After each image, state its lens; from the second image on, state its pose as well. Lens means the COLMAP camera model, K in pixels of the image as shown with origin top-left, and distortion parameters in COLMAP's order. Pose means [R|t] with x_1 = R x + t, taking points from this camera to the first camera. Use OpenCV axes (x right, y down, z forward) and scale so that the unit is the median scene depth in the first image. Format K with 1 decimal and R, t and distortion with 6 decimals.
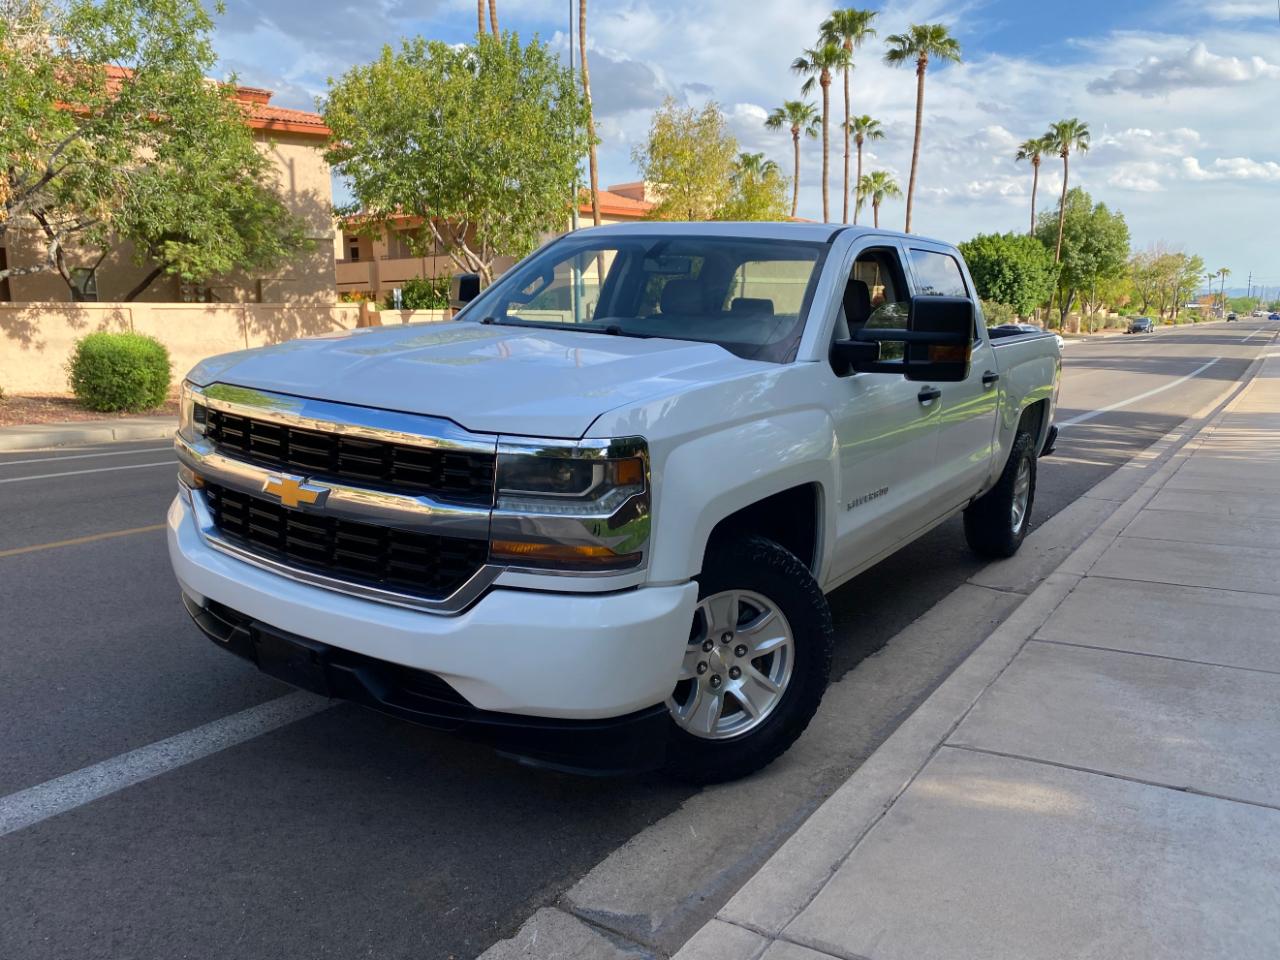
lens RADIAL K [[983.3, 0, 635.2], [0, 983.3, 481.2], [0, 0, 1]] dist [0.015659, -0.012415]
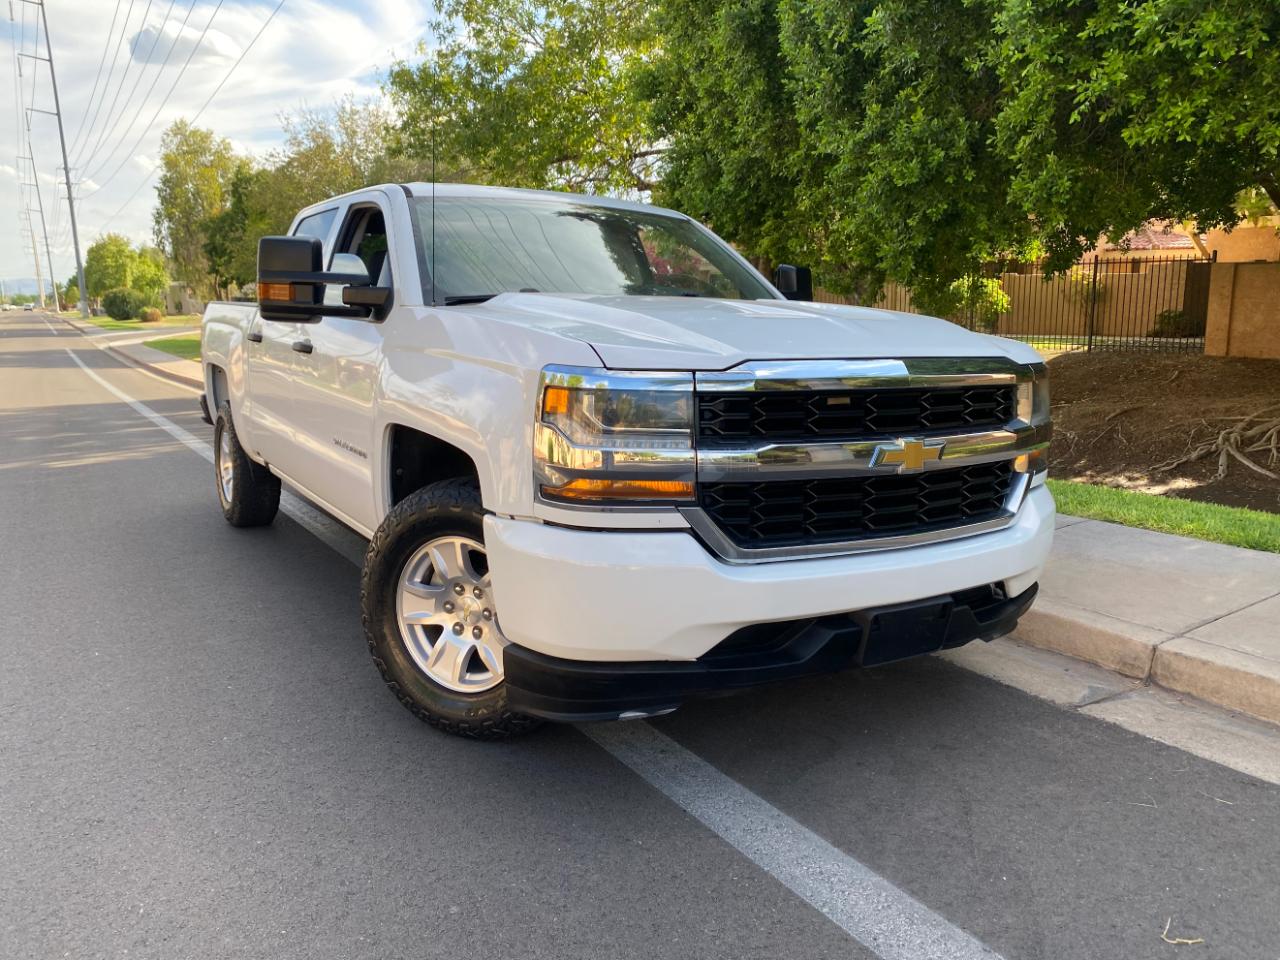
lens RADIAL K [[990.5, 0, 634.0], [0, 990.5, 485.0], [0, 0, 1]] dist [0.008247, -0.001757]
pose [[0.428009, -0.183128, 0.885027, -0.145630], [0.174853, 0.977533, 0.117708, -0.013755], [-0.886699, 0.104369, 0.450413, 0.085949]]
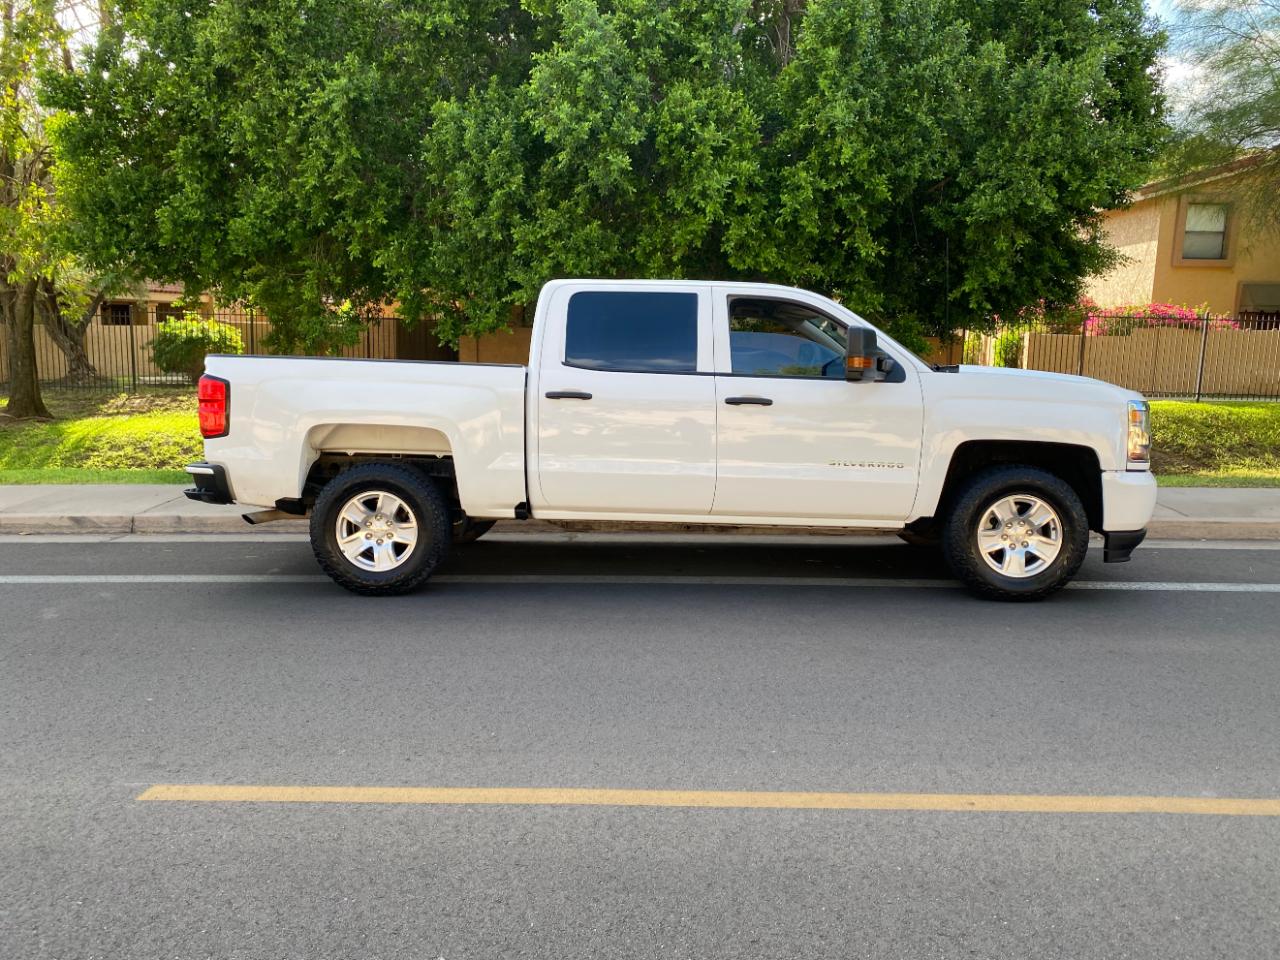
lens RADIAL K [[989.1, 0, 641.7], [0, 989.1, 474.7], [0, 0, 1]] dist [0.012599, -0.003121]
pose [[-0.537595, -0.141105, 0.831312, -0.190456], [0.123270, 0.962154, 0.243031, -0.067827], [-0.834144, 0.233129, -0.499855, 0.346438]]
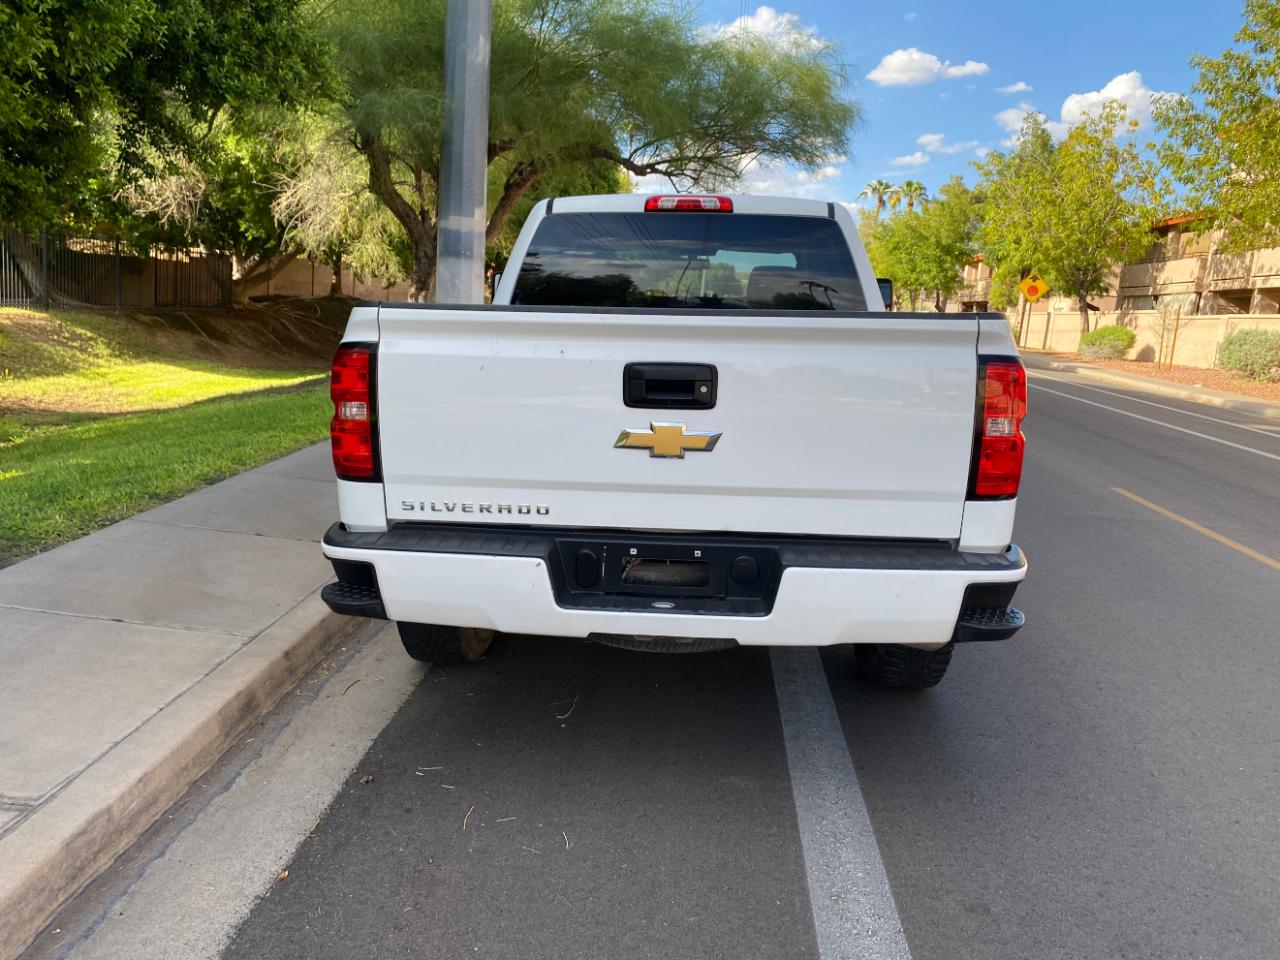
lens RADIAL K [[989.1, 0, 641.7], [0, 989.1, 474.7], [0, 0, 1]] dist [0.012599, -0.003121]
pose [[-0.864879, 0.019250, -0.501611, 0.143365], [-0.158884, 0.937392, 0.309923, -0.061659], [0.476172, 0.347744, -0.807672, 0.380931]]
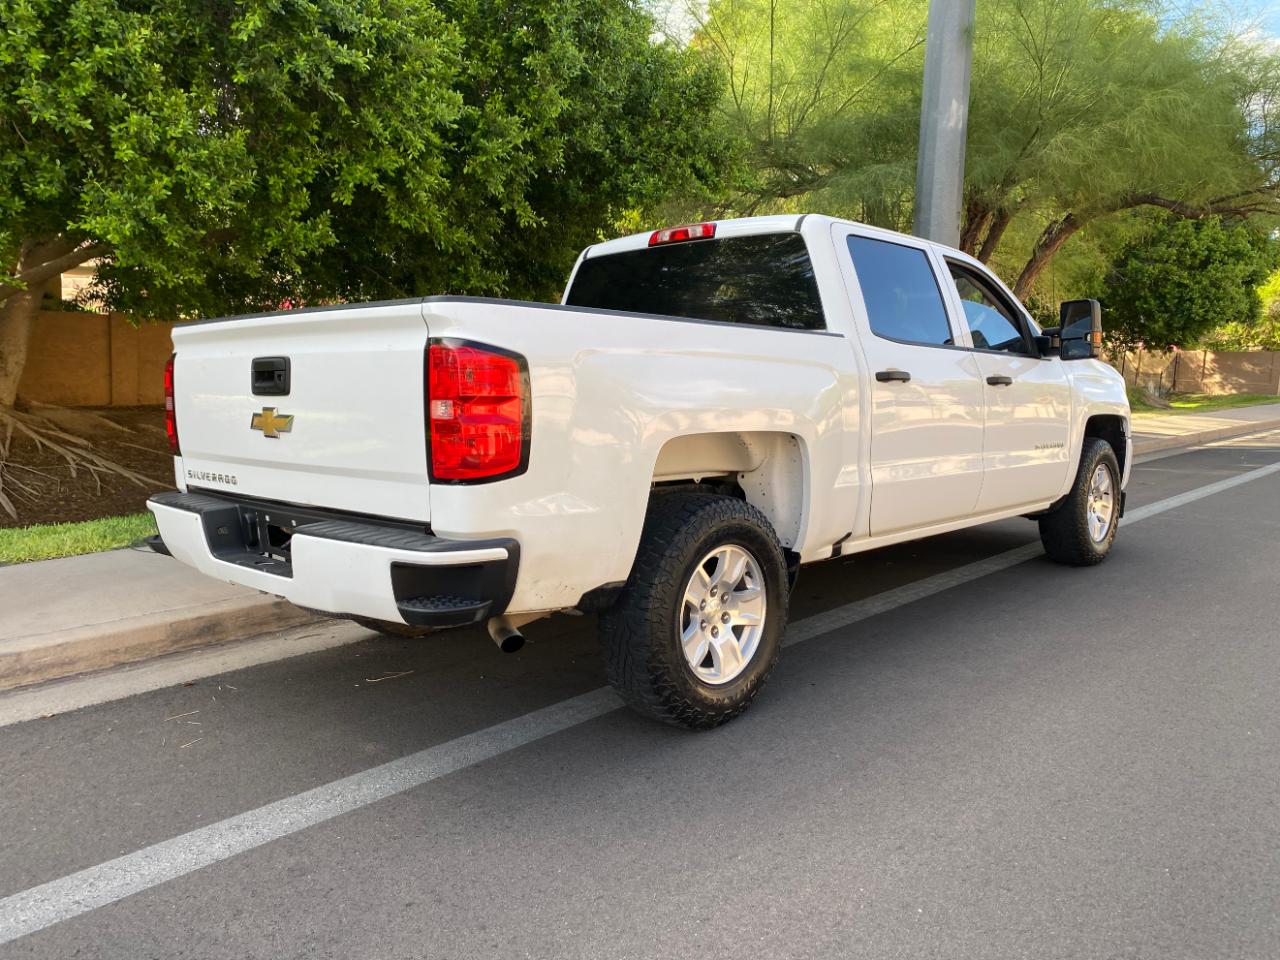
lens RADIAL K [[989.1, 0, 641.7], [0, 989.1, 474.7], [0, 0, 1]] dist [0.012599, -0.003121]
pose [[-0.985610, -0.060392, 0.157881, 0.021869], [-0.012406, 0.957325, 0.288746, -0.063494], [-0.168582, 0.282632, -0.944298, 0.408661]]
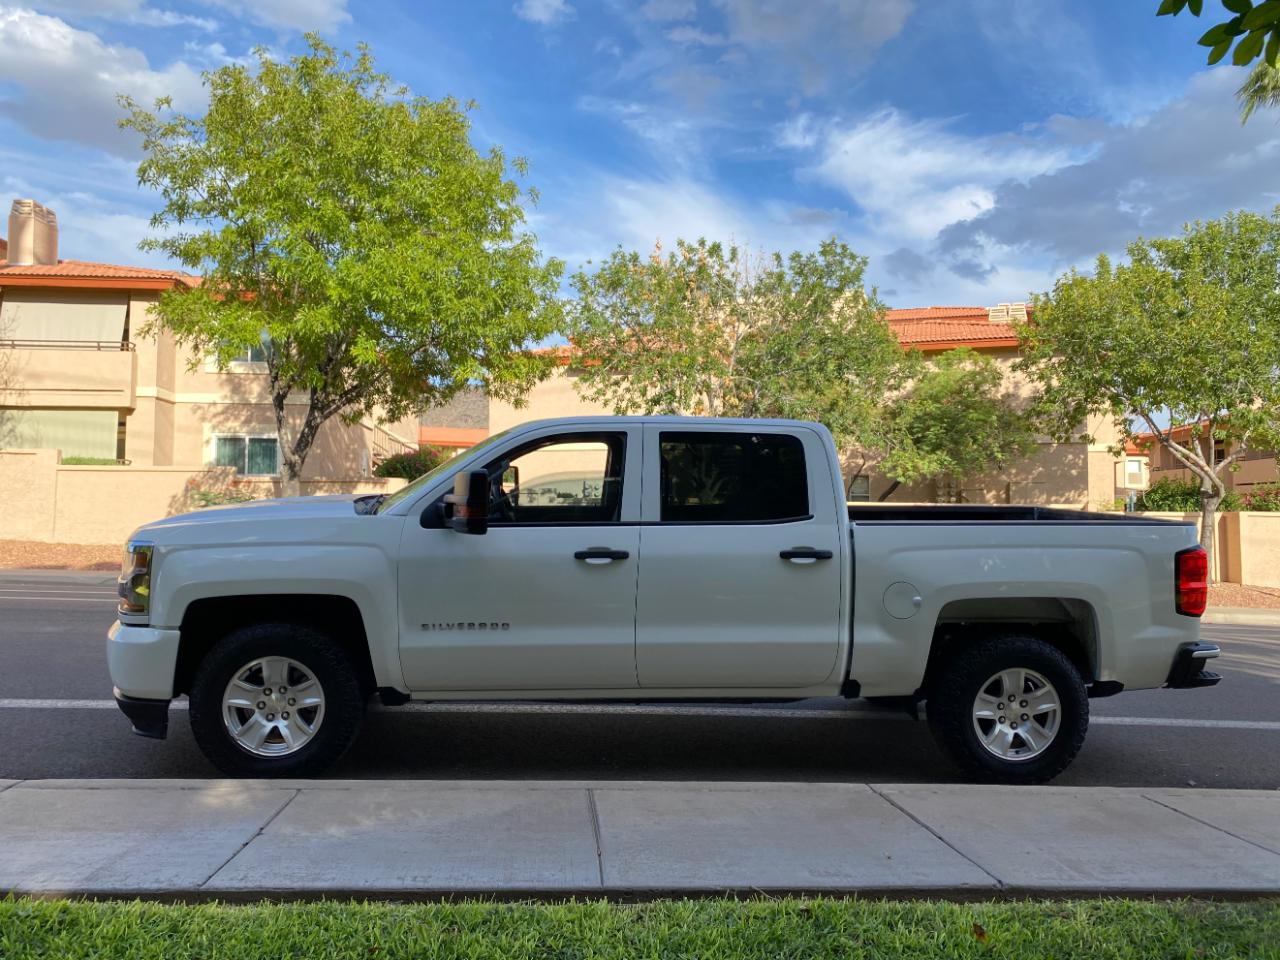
lens RADIAL K [[980.3, 0, 618.5], [0, 980.3, 483.3], [0, 0, 1]] dist [0.012984, 0.003452]
pose [[0.616286, -0.015170, -0.787376, 0.202737], [-0.146334, 0.980196, -0.133422, -0.003614], [0.773807, 0.197446, 0.601862, 0.053413]]
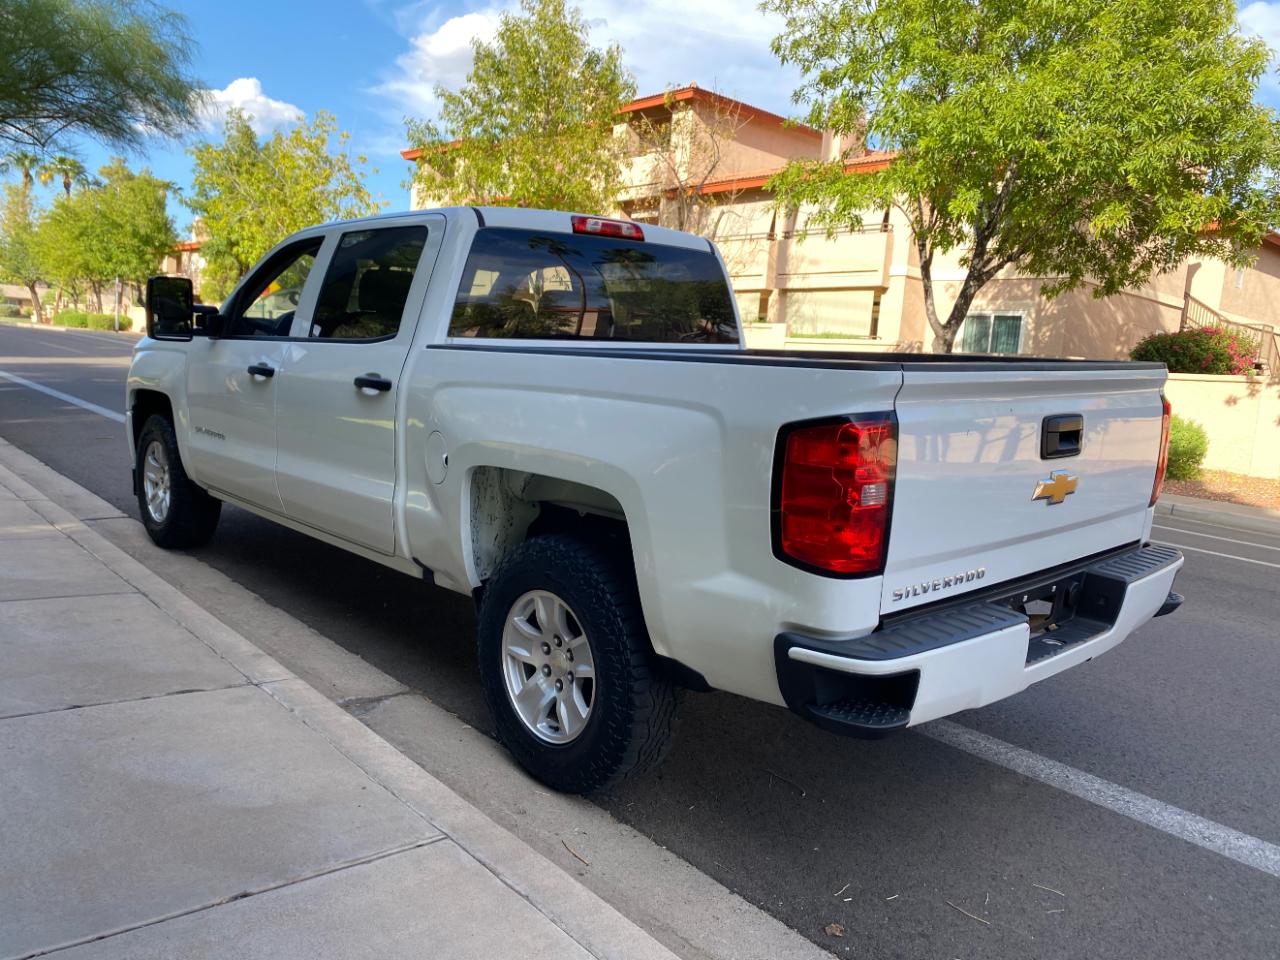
lens RADIAL K [[983.3, 0, 635.2], [0, 983.3, 481.2], [0, 0, 1]] dist [0.015659, -0.012415]
pose [[-0.239102, 0.096402, -0.966197, 0.207485], [-0.239504, 0.958459, 0.154900, -0.039565], [0.940993, 0.268445, -0.206081, 0.274008]]
